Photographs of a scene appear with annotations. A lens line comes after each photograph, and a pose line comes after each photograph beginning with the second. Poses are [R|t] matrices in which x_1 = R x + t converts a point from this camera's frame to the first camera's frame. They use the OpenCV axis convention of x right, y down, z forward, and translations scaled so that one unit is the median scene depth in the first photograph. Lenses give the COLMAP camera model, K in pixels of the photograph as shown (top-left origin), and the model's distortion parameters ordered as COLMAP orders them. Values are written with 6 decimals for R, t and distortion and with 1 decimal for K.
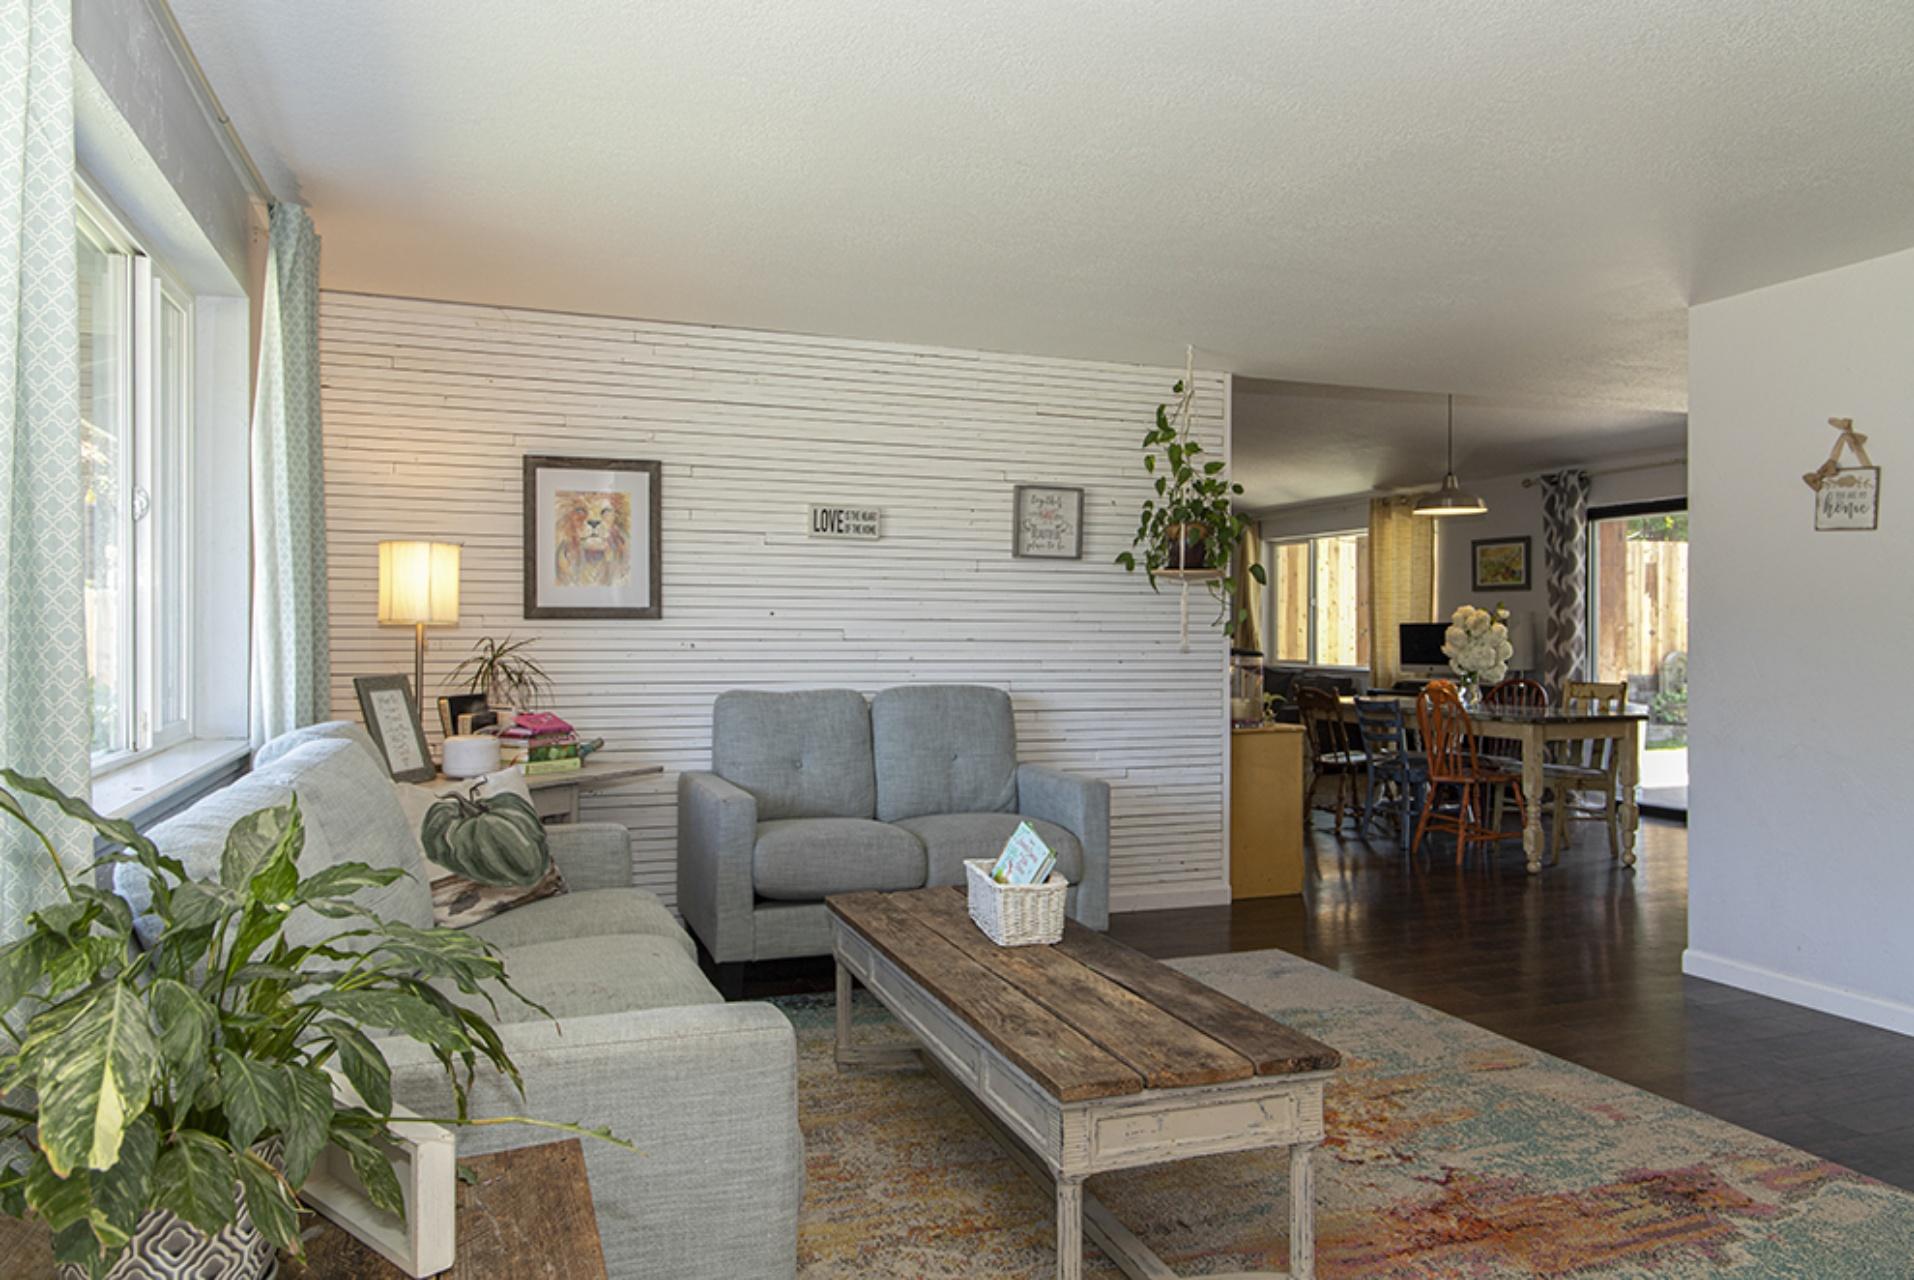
lens RADIAL K [[1299.8, 0, 958.9], [0, 1299.8, 636.5], [0, 0, 1]] dist [-0.001457, -0.000110]
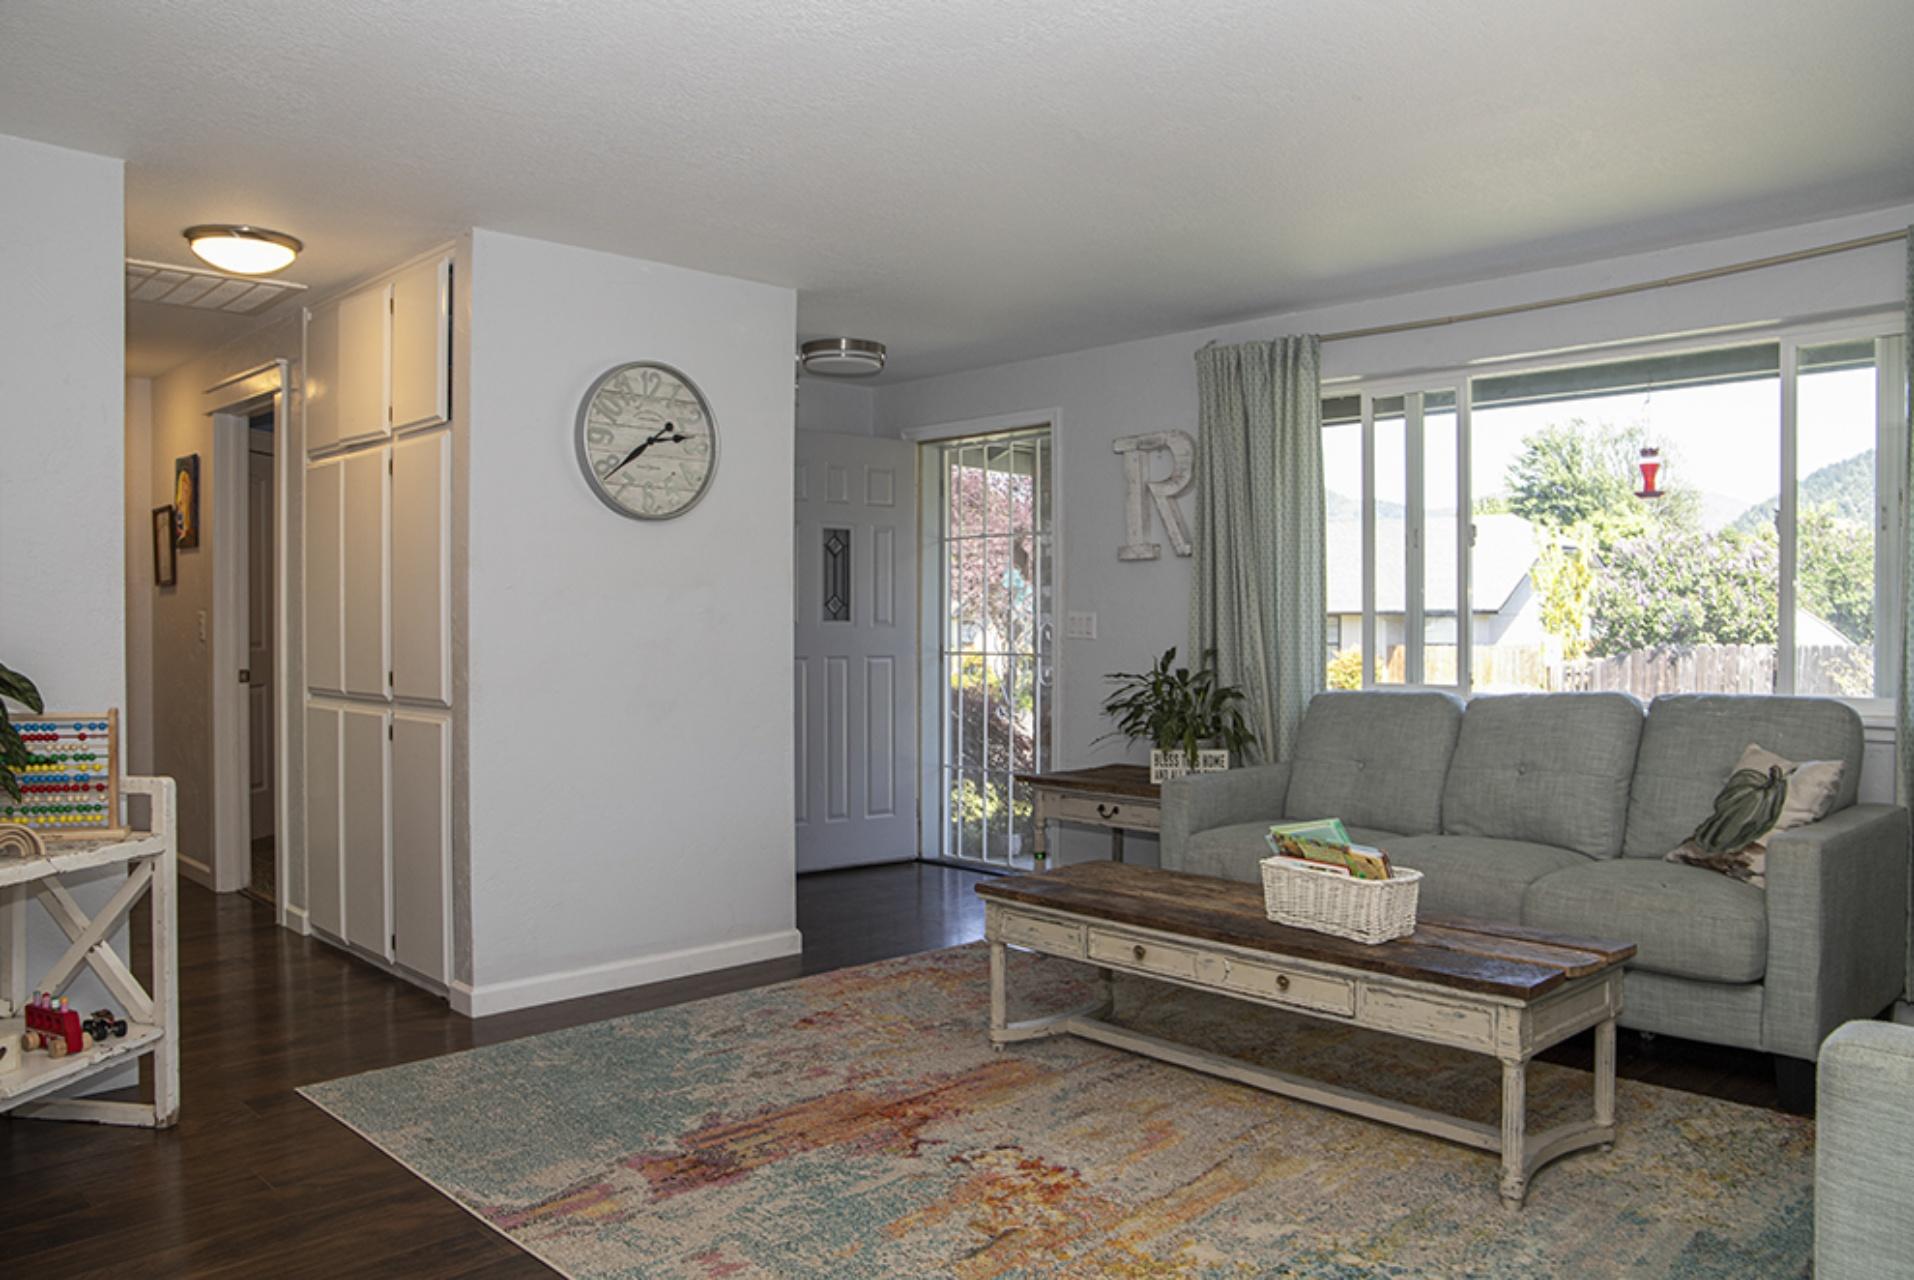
lens RADIAL K [[1417.8, 0, 957.7], [0, 1417.8, 634.7], [0, 0, 1]] dist [-0.000362, -0.000067]
pose [[-0.919261, 0.003798, -0.393630, 0.787200], [-0.003055, 0.999855, 0.016781, -0.009053], [0.393637, 0.016629, -0.919116, 2.040598]]
